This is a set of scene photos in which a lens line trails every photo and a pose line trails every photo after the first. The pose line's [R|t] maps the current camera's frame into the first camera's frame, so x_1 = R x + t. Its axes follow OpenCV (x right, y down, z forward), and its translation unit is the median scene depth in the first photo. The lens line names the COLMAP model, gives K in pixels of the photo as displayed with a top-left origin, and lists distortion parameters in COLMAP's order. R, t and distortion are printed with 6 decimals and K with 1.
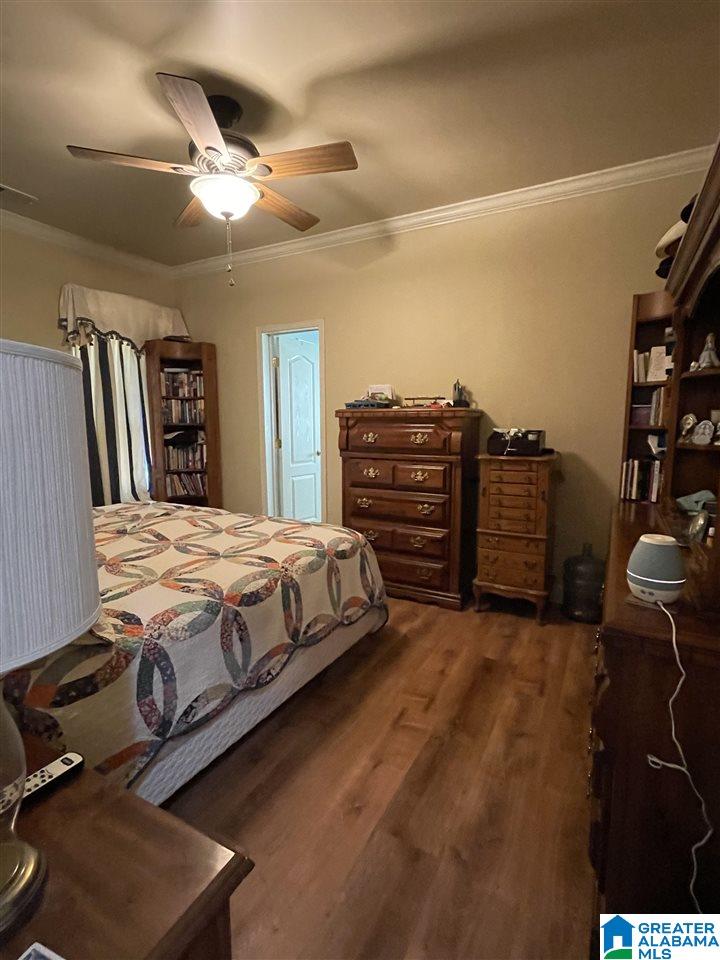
lens RADIAL K [[454.5, 0, 363.7], [0, 454.5, 479.5], [0, 0, 1]] dist [-0.002295, -0.000443]
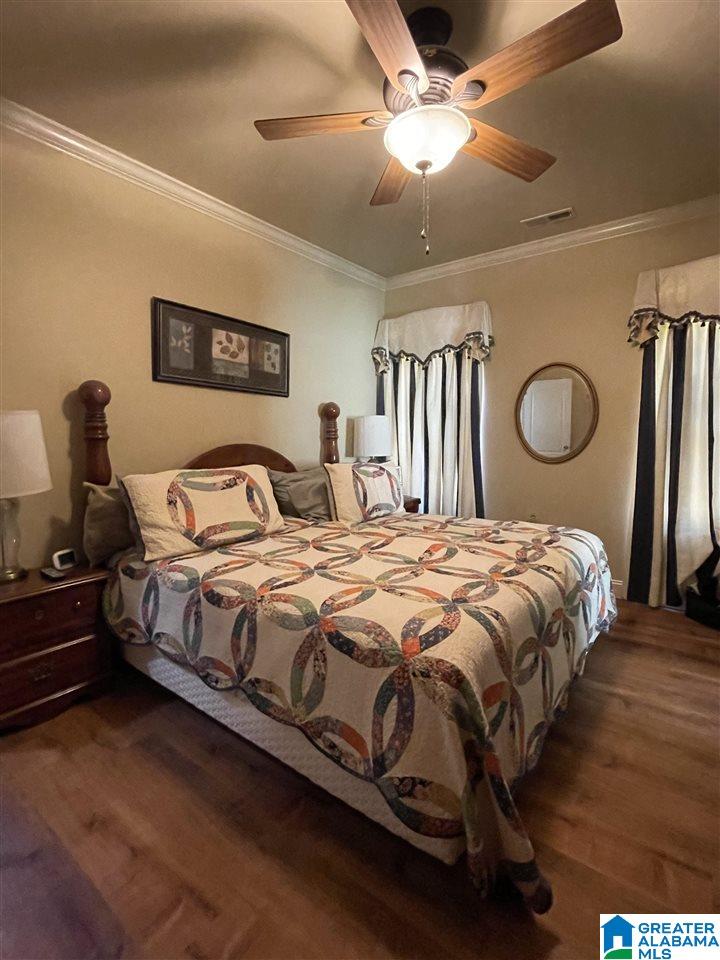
lens RADIAL K [[454.5, 0, 364.1], [0, 454.5, 478.4], [0, 0, 1]] dist [-0.002295, -0.000443]
pose [[-0.140394, 0.094969, -0.985531, 0.630309], [-0.122308, 0.986102, 0.112447, -0.151610], [0.982512, 0.136325, -0.126828, 1.267213]]
